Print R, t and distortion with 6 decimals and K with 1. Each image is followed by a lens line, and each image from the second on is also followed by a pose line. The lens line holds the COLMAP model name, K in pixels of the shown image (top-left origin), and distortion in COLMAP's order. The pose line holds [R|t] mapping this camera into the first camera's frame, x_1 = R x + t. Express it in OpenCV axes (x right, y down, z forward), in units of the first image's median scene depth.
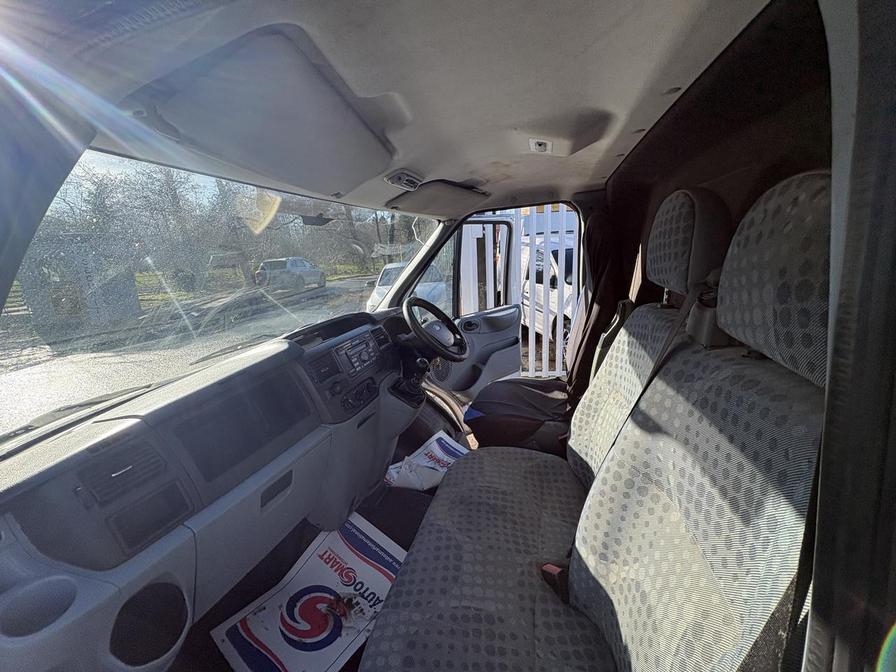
lens RADIAL K [[355.1, 0, 447.3], [0, 355.1, 335.4], [0, 0, 1]] dist [0.000364, -0.000236]
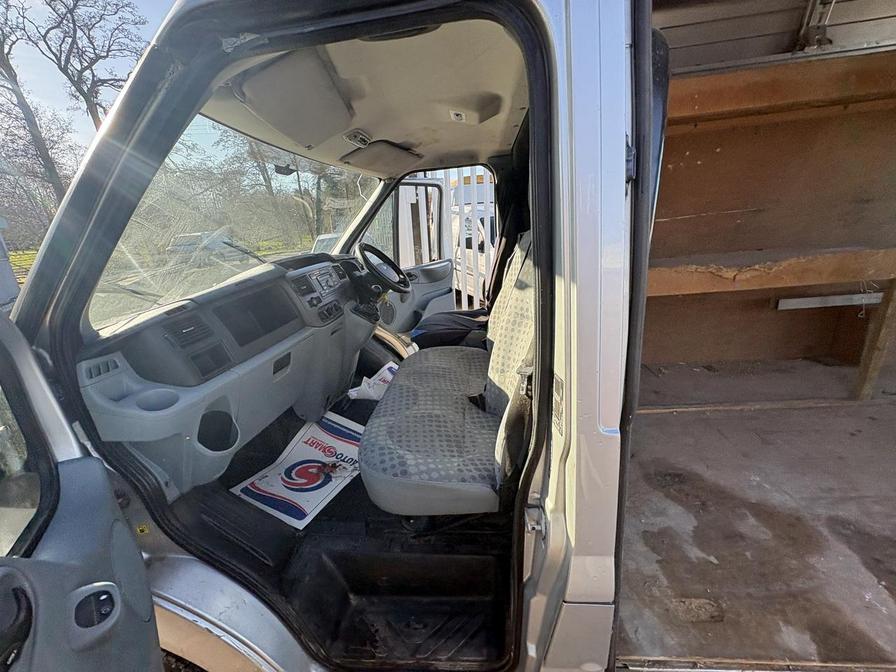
lens RADIAL K [[356.8, 0, 446.4], [0, 356.8, 339.8], [0, 0, 1]] dist [0.000125, 0.000056]
pose [[0.983468, -0.057174, 0.171819, -0.046078], [0.044792, 0.996170, 0.075099, 0.146979], [-0.175454, -0.066161, 0.982262, -0.268632]]
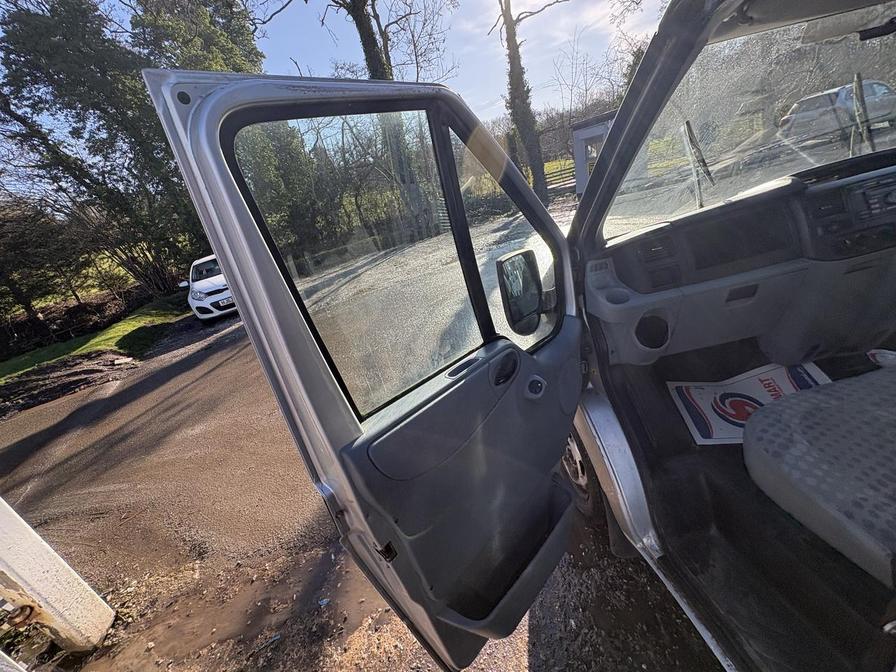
lens RADIAL K [[355.8, 0, 446.9], [0, 355.8, 336.8], [0, 0, 1]] dist [0.001566, 0.000070]
pose [[0.383152, 0.332151, -0.861899, 0.177123], [-0.016111, 0.935370, 0.353303, 0.068965], [0.923545, -0.121483, 0.363740, -0.310160]]
